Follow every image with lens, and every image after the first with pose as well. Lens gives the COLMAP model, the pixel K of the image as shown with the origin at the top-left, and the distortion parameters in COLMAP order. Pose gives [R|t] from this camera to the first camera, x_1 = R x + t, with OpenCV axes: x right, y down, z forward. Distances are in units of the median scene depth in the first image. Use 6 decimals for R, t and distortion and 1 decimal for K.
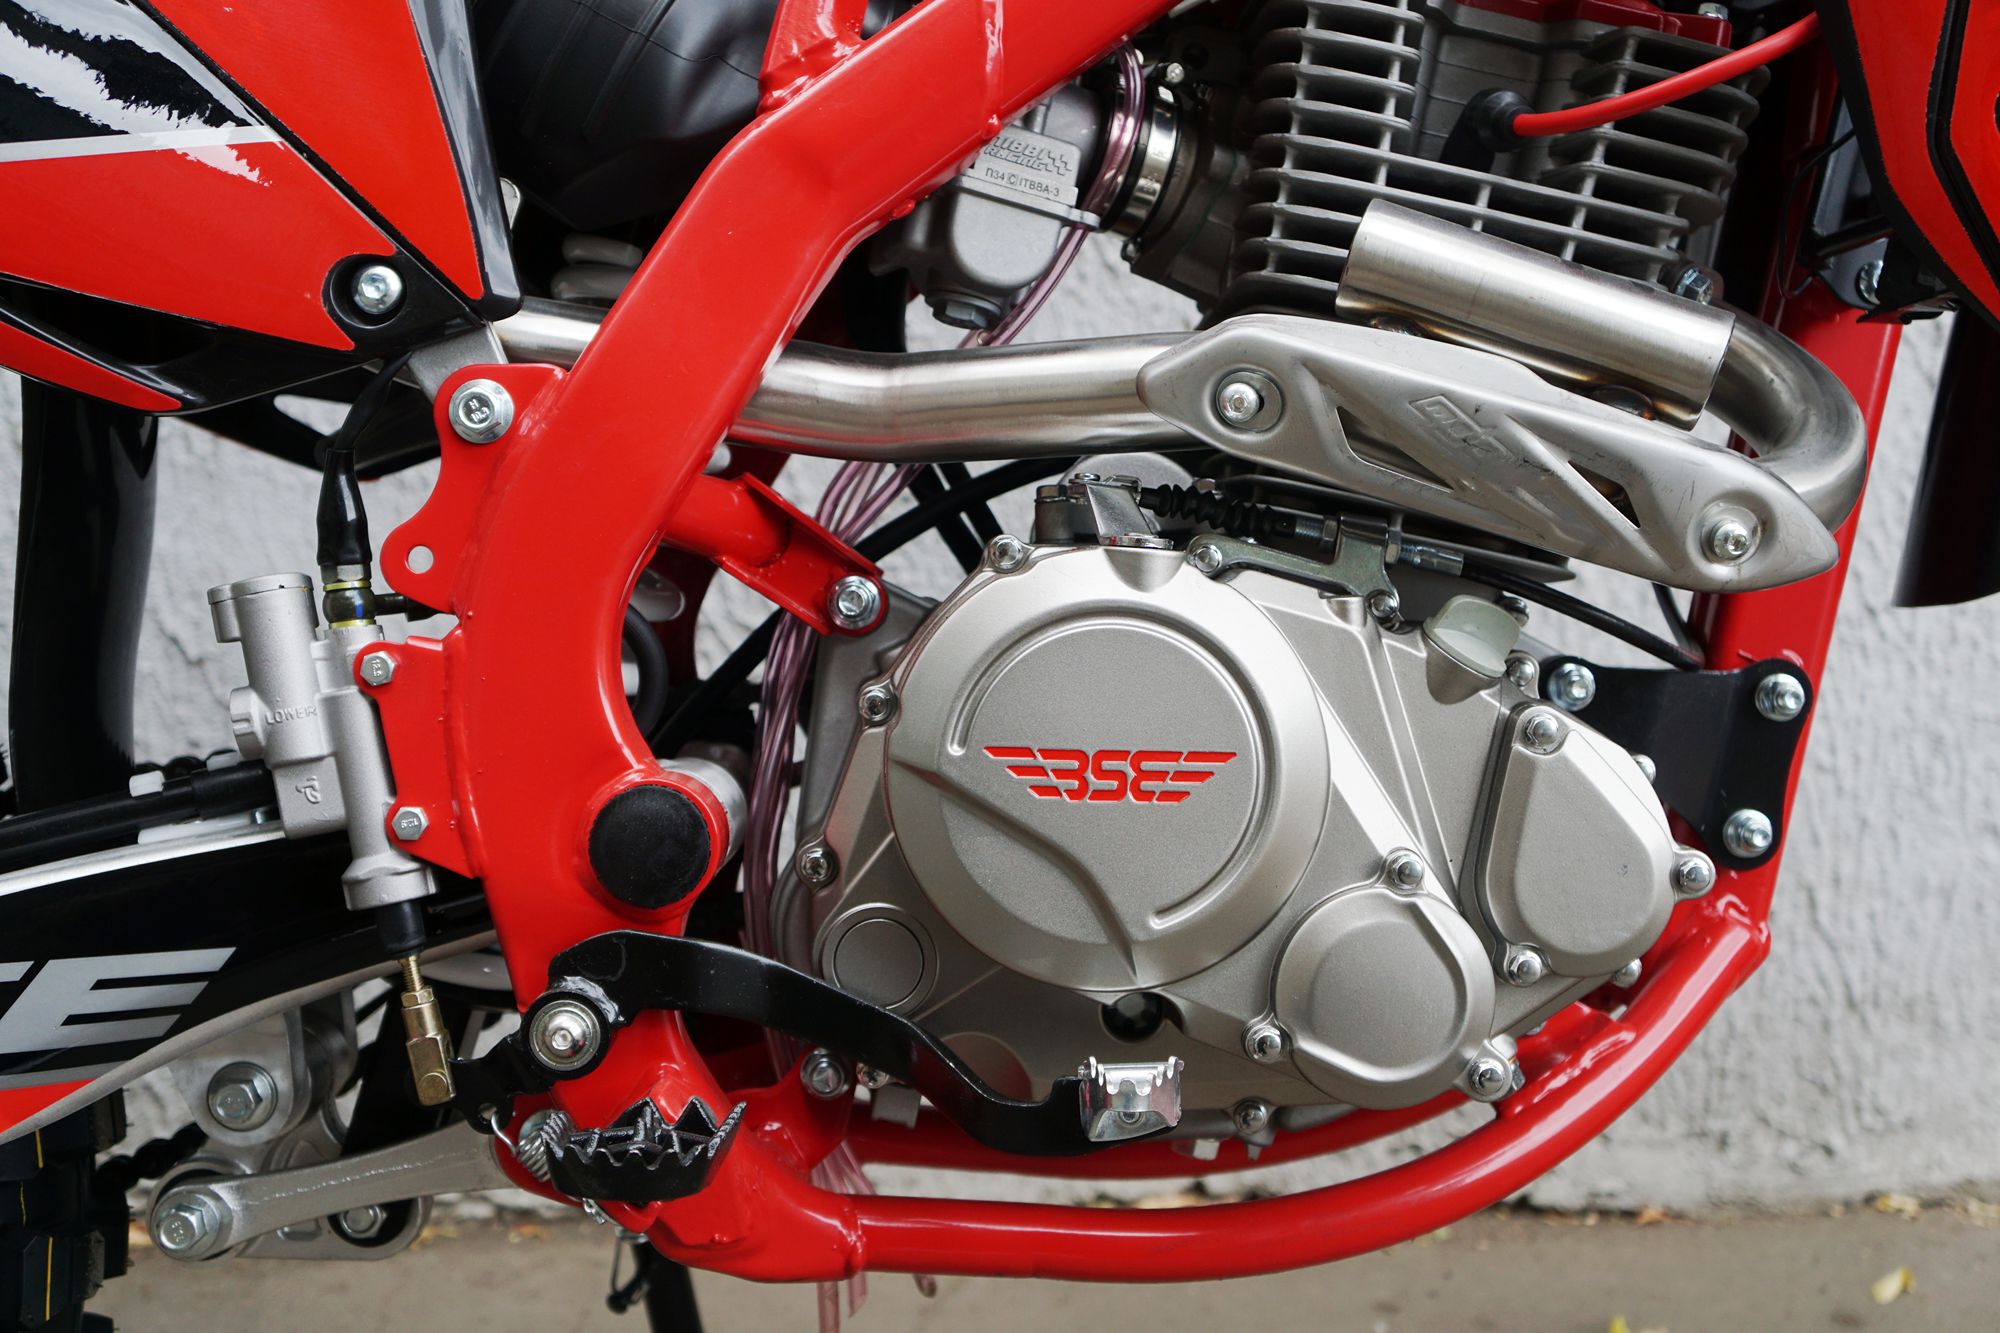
lens RADIAL K [[2292.6, 0, 999.9], [0, 2292.6, 668.8], [0, 0, 1]] dist [-0.014435, 0.000000]
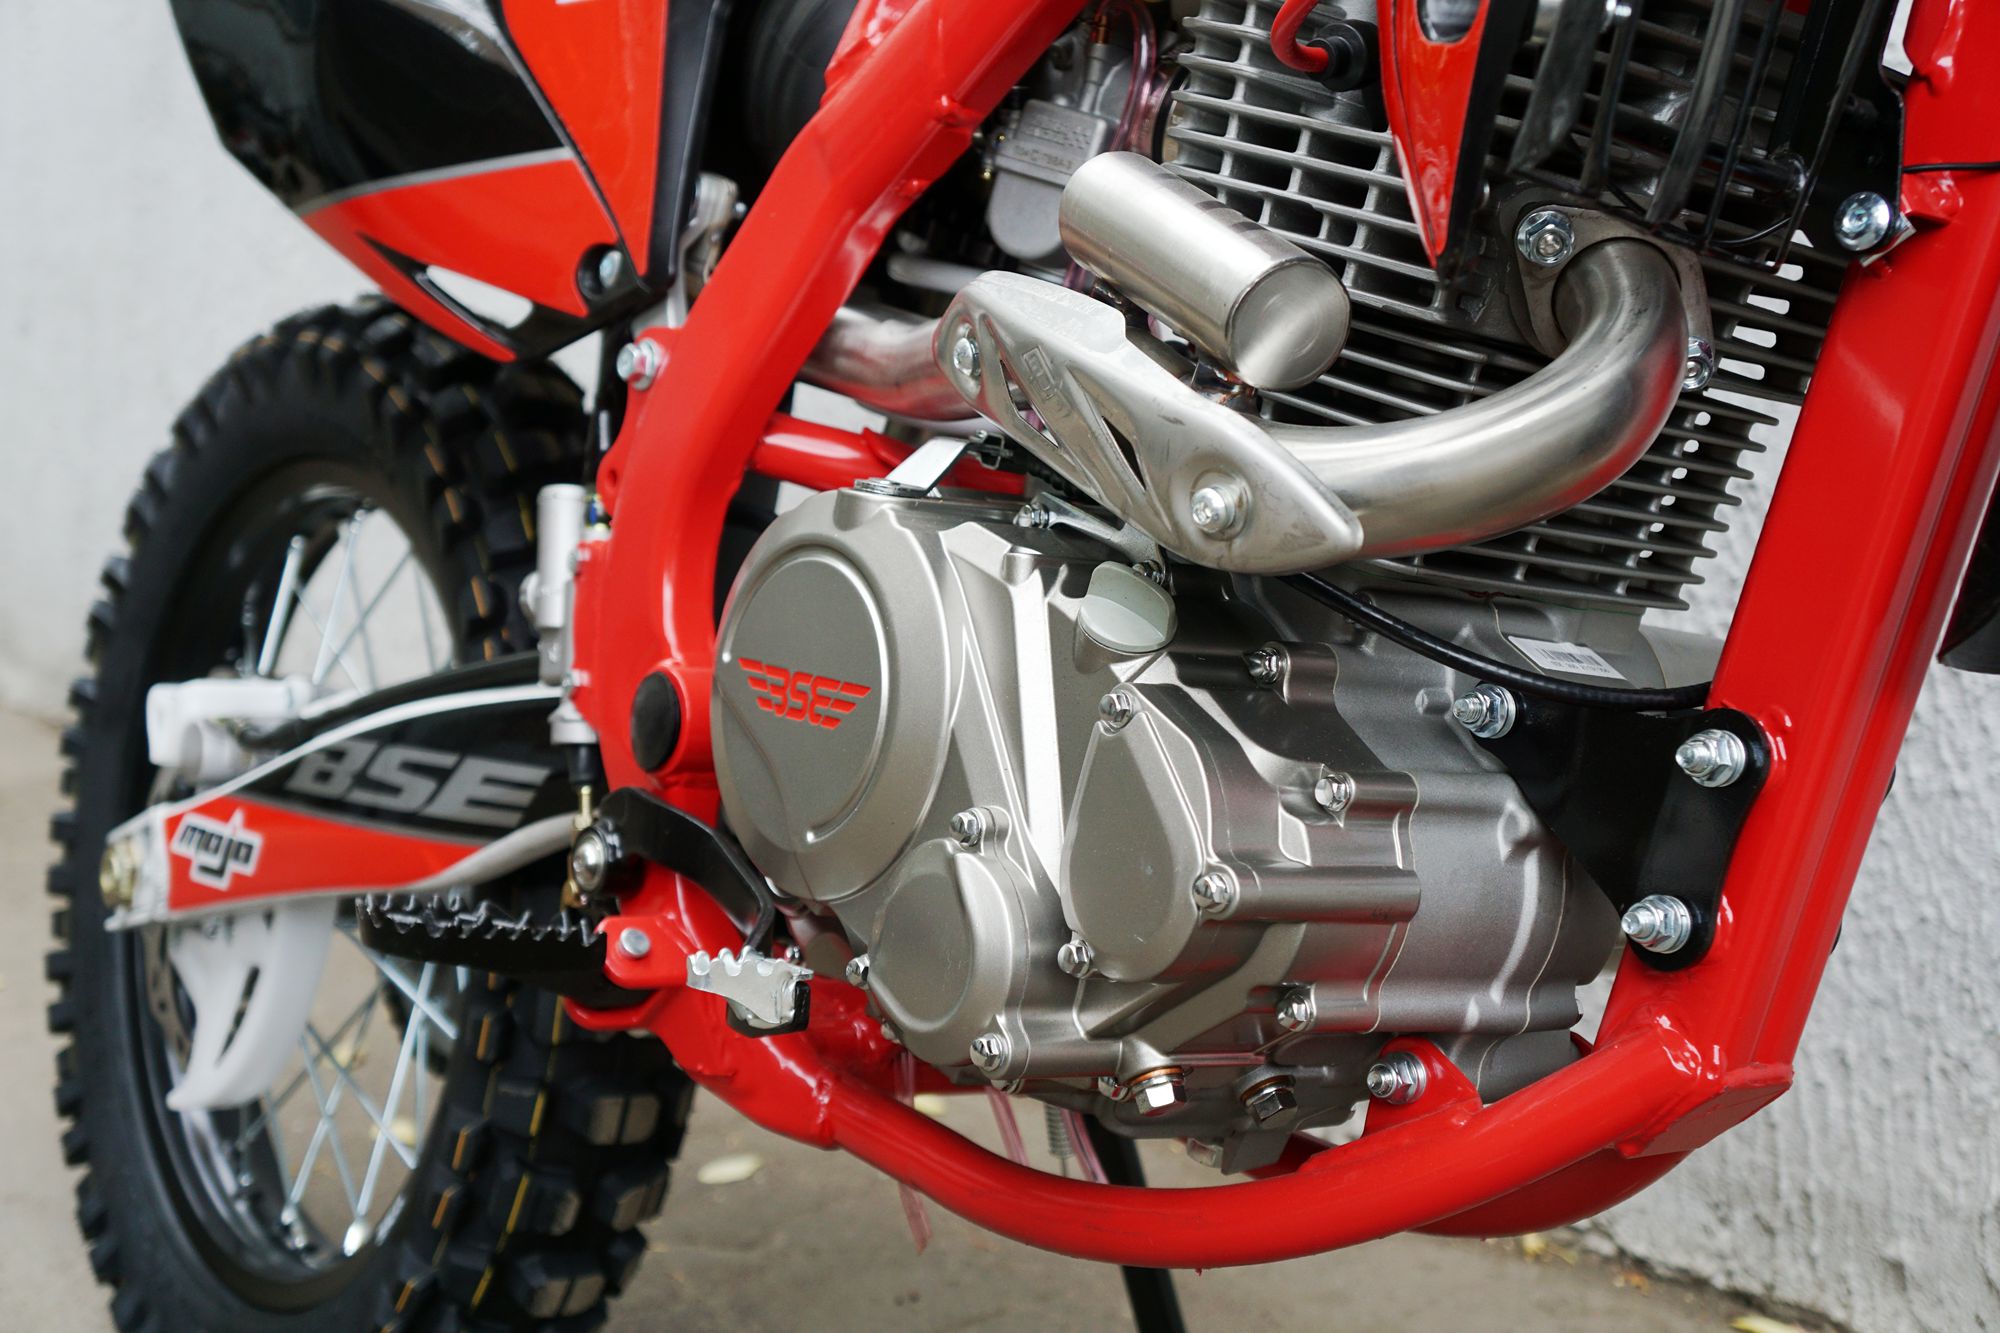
lens RADIAL K [[2437.0, 0, 1000.1], [0, 2437.0, 664.7], [0, 0, 1]] dist [-0.005370, 0.000000]
pose [[0.620708, 0.103765, -0.777145, 0.917955], [-0.128377, 0.991277, 0.029821, -0.013225], [0.773461, 0.081258, 0.628614, 0.312362]]
